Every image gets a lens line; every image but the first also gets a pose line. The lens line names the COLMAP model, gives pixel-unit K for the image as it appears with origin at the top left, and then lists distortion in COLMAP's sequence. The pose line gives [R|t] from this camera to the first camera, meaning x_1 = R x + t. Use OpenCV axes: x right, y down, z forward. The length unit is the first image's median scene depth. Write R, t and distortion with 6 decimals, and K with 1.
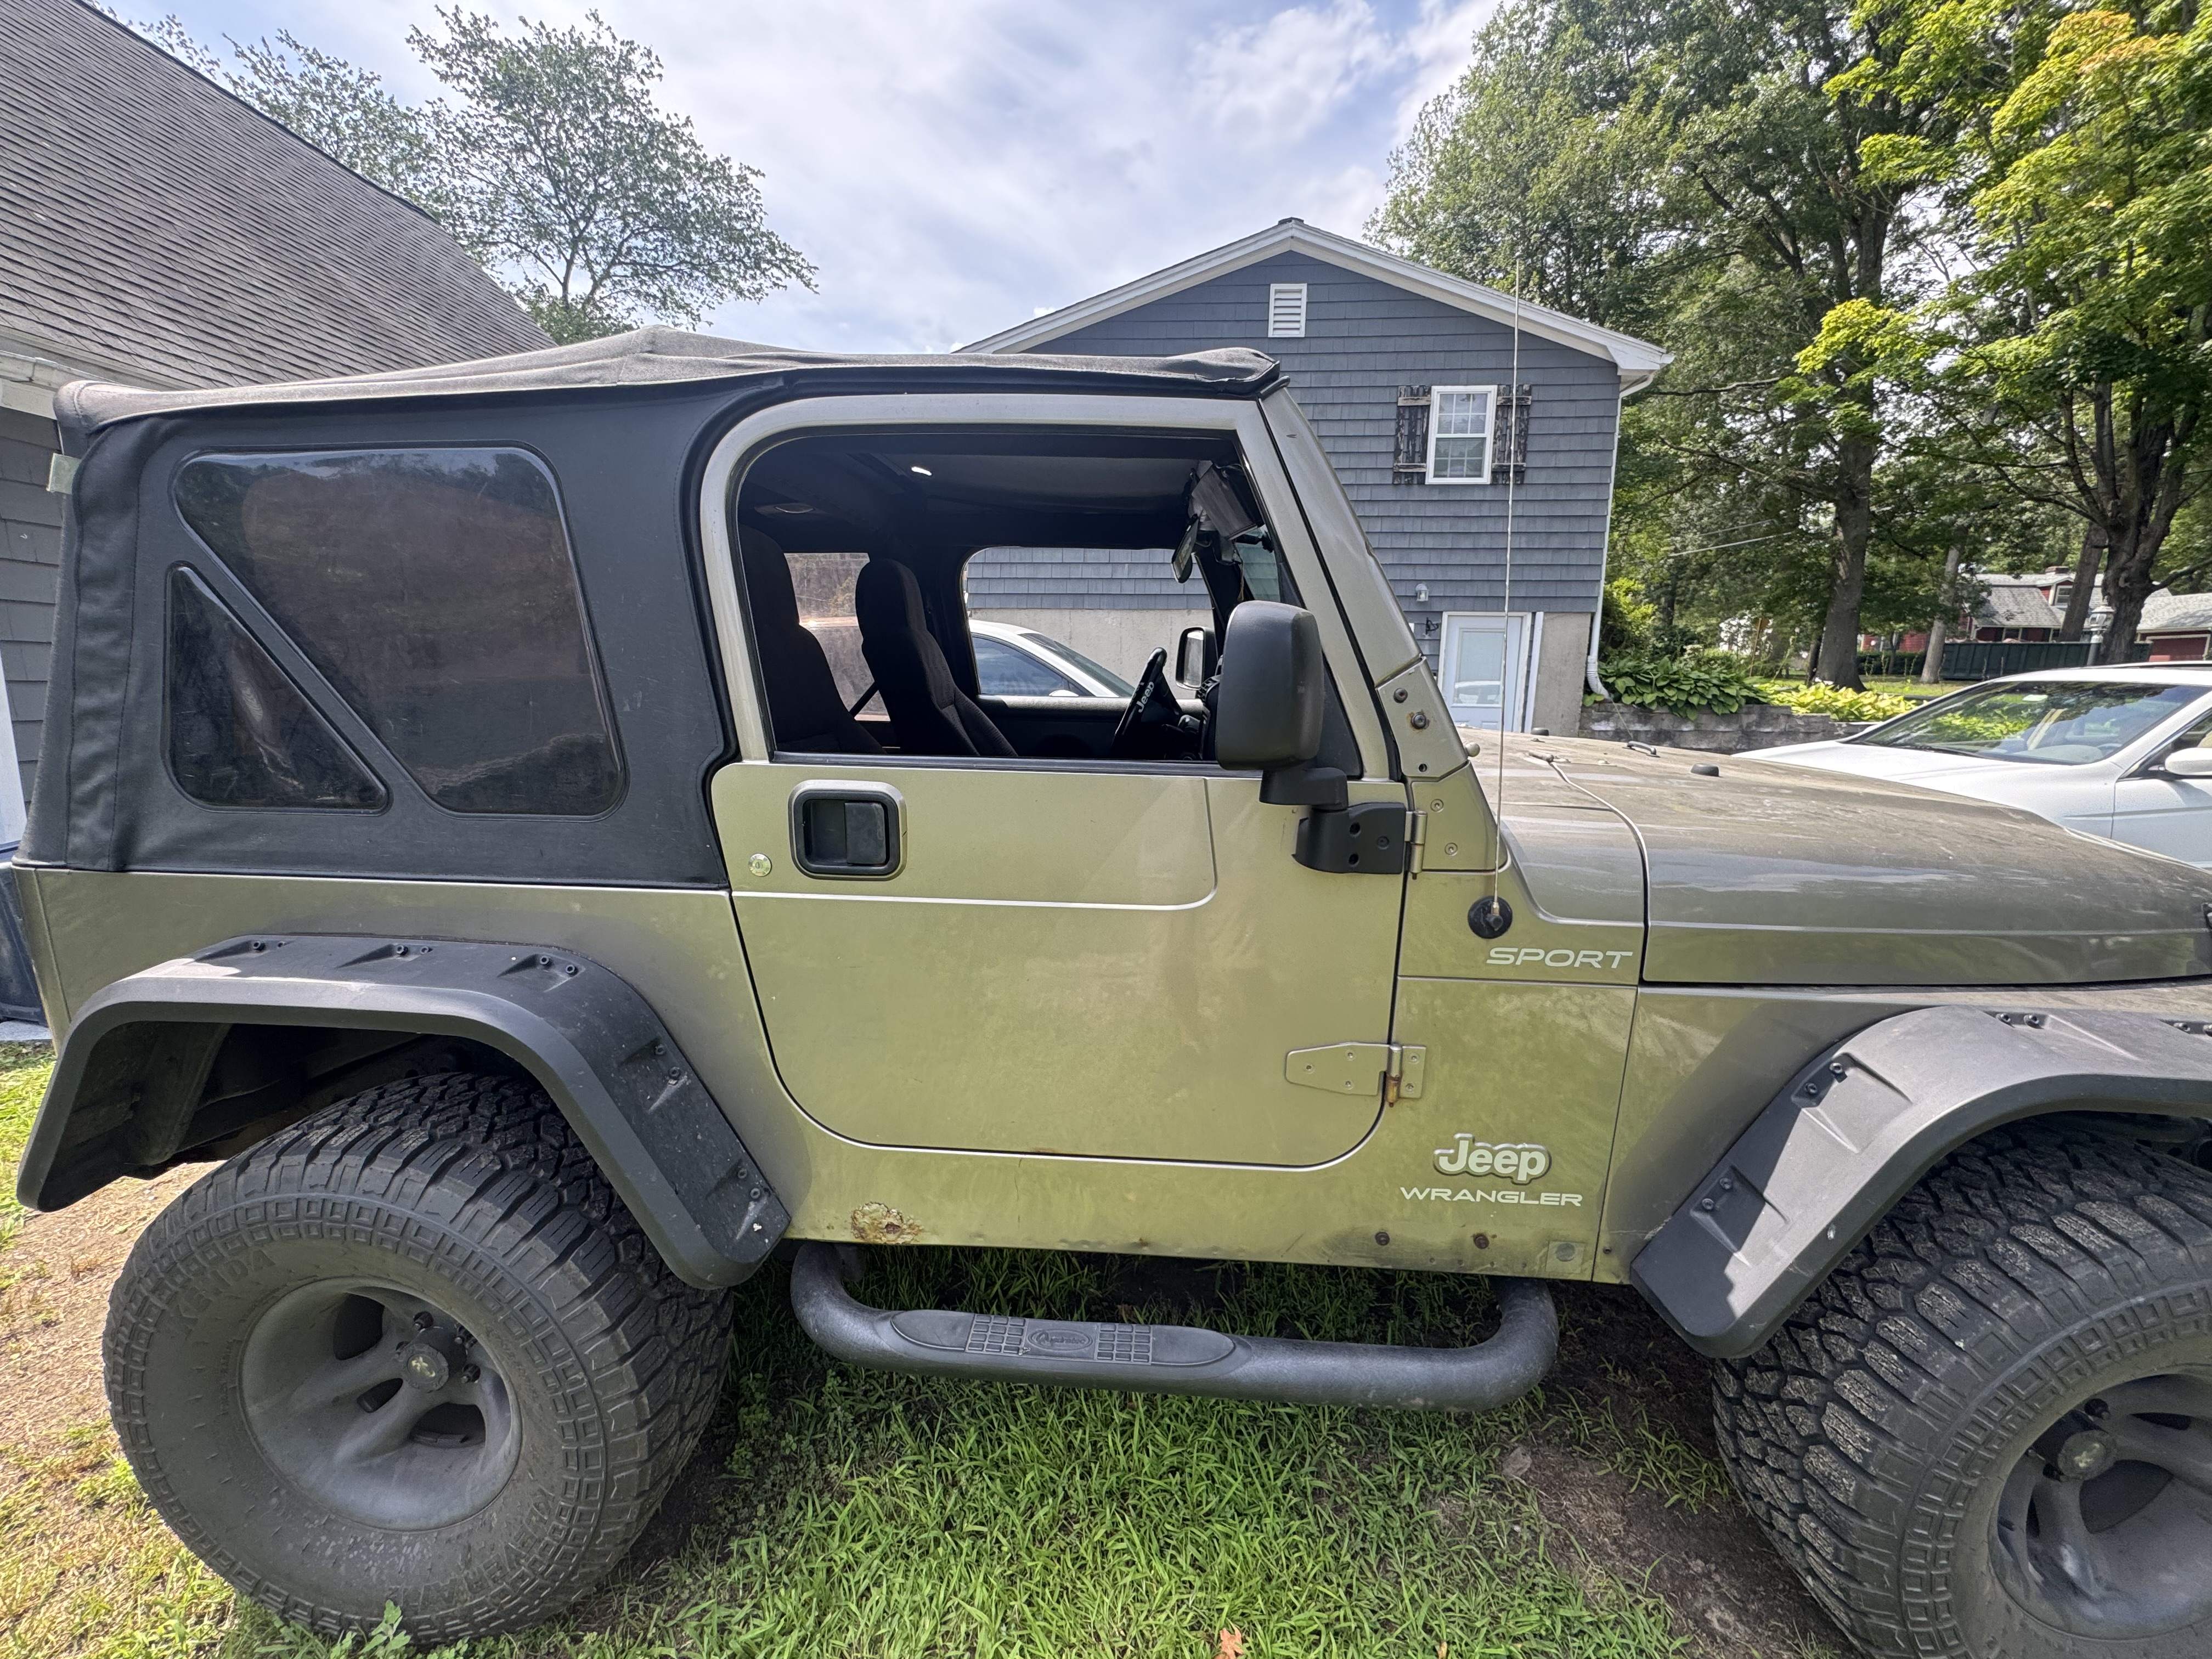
lens RADIAL K [[896.5, 0, 1106.0], [0, 896.5, 829.5], [0, 0, 1]] dist [-0.000431, -0.000410]
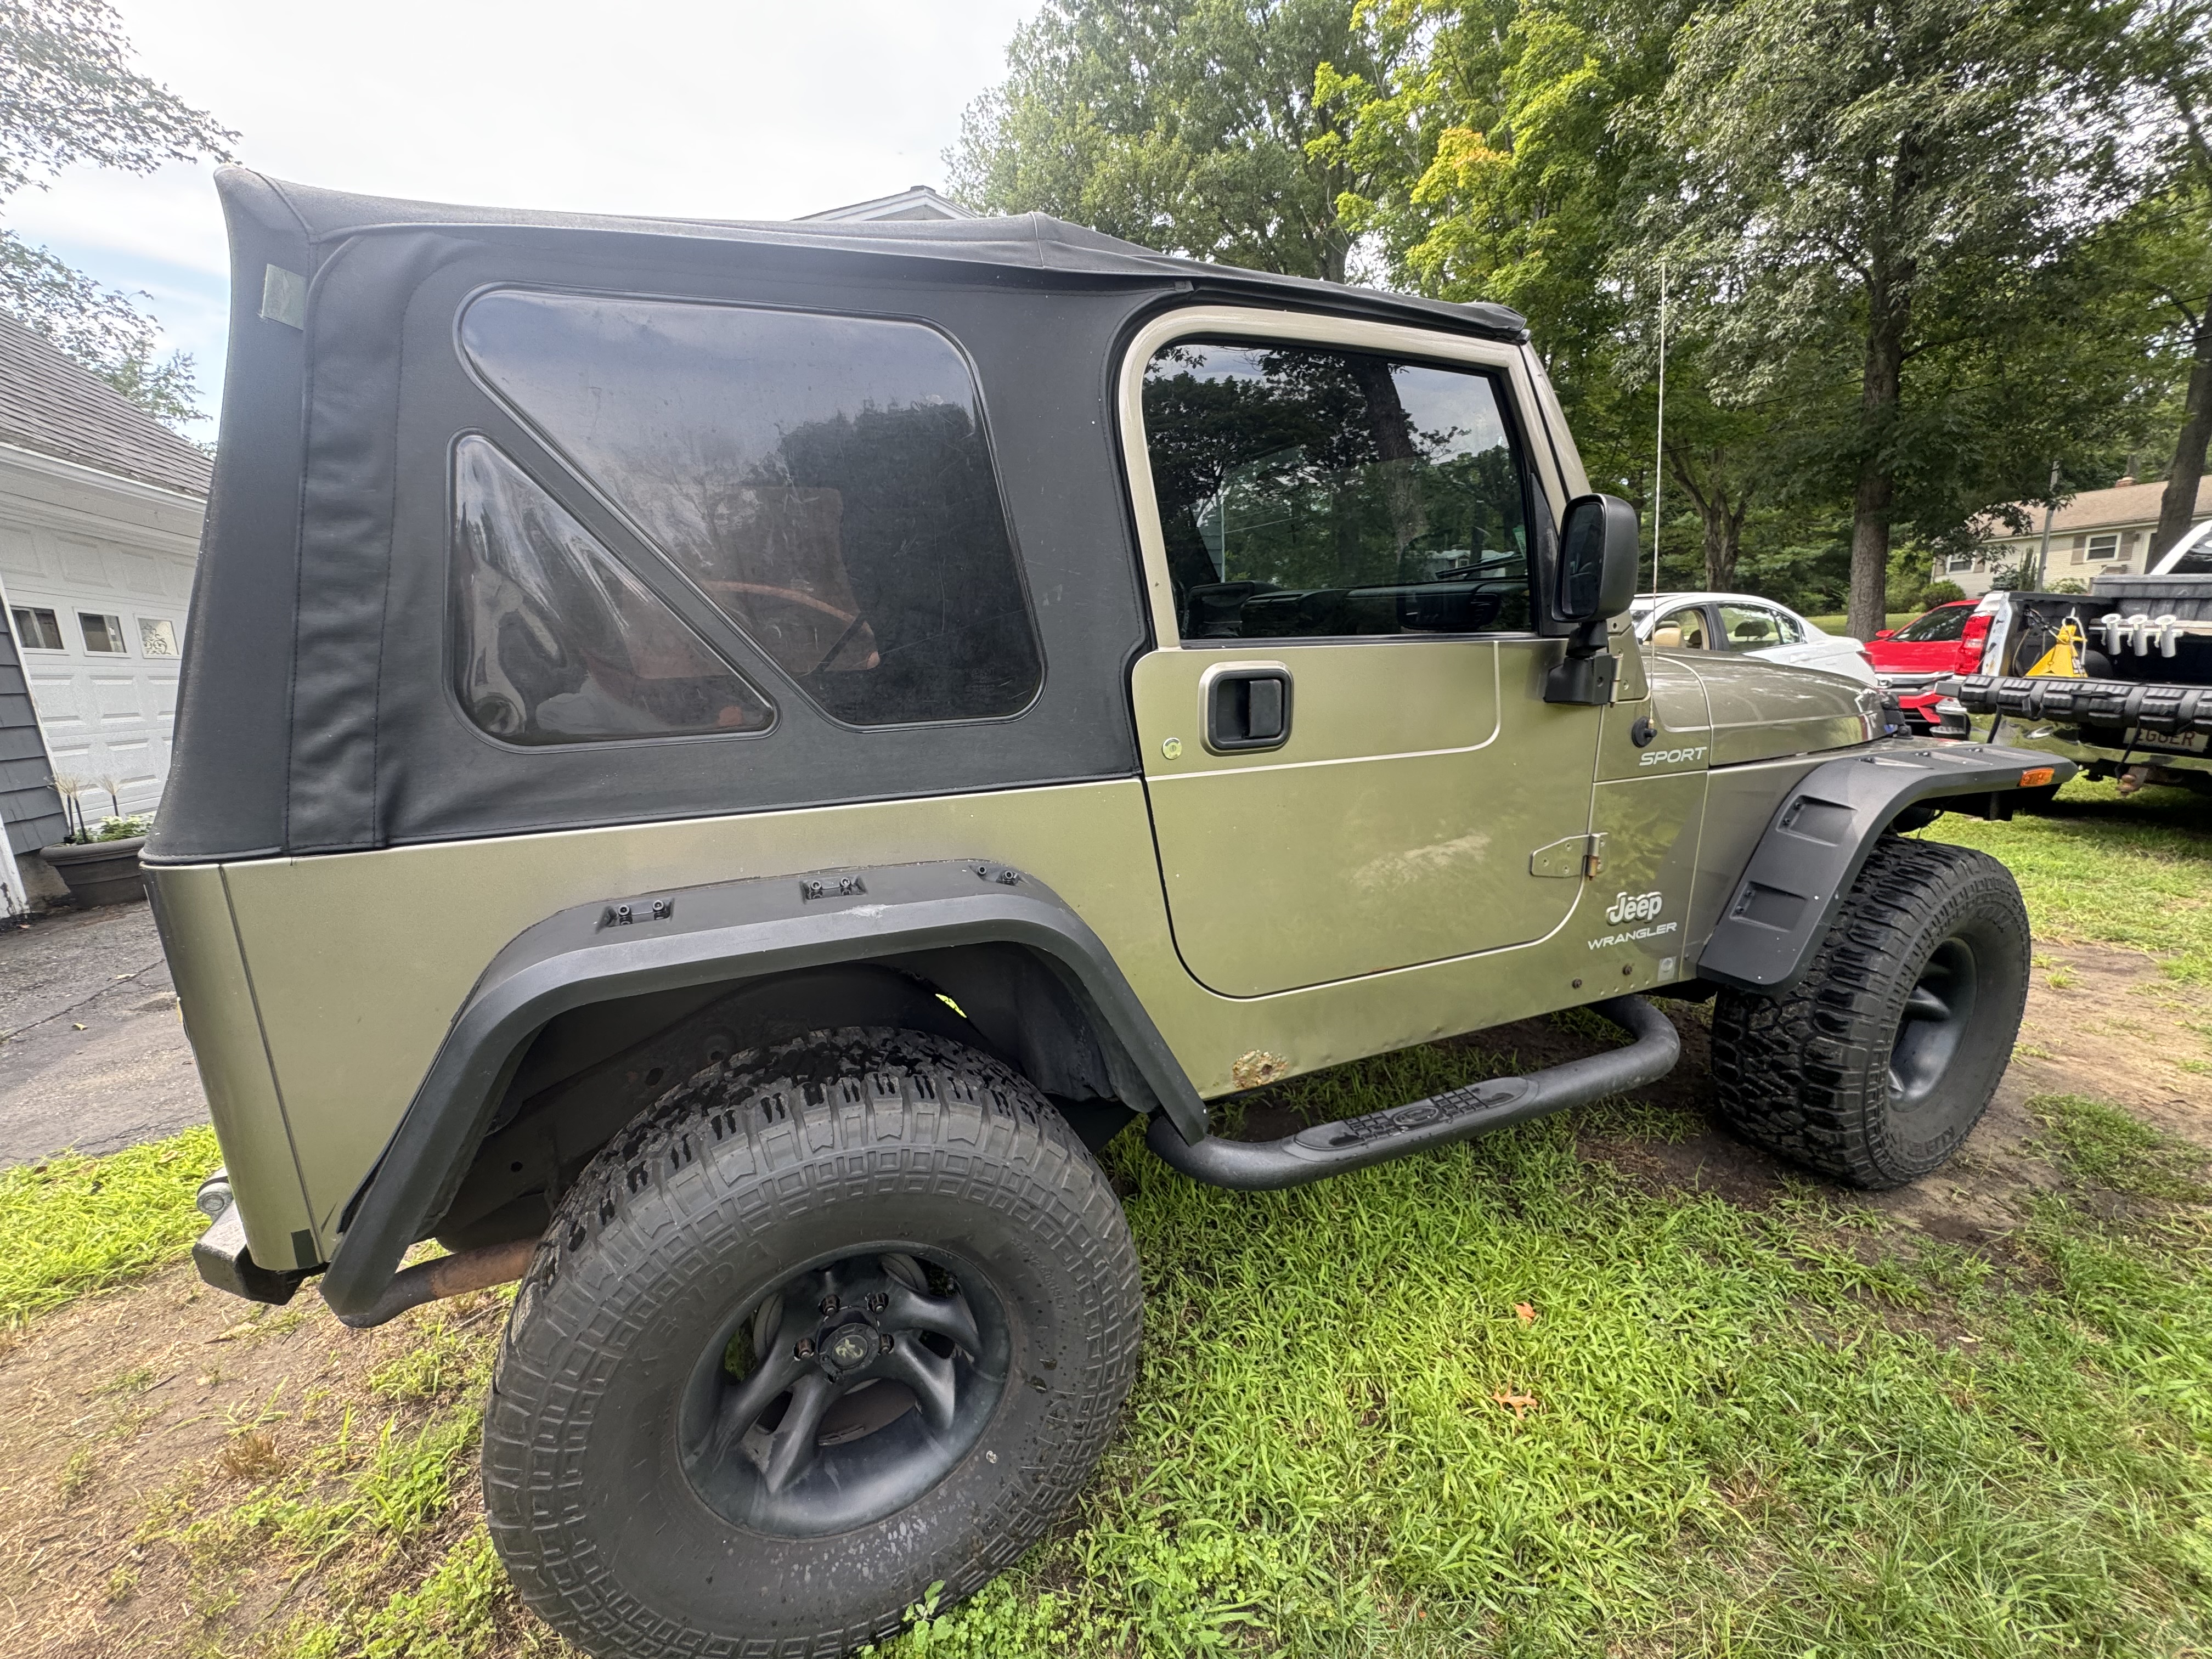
lens RADIAL K [[896.5, 0, 1106.0], [0, 896.5, 829.5], [0, 0, 1]] dist [-0.000431, -0.000410]
pose [[0.896456, -0.133428, 0.422568, -0.897100], [0.123947, 0.991030, 0.049974, 0.069988], [-0.425445, 0.007577, 0.904953, 0.072862]]
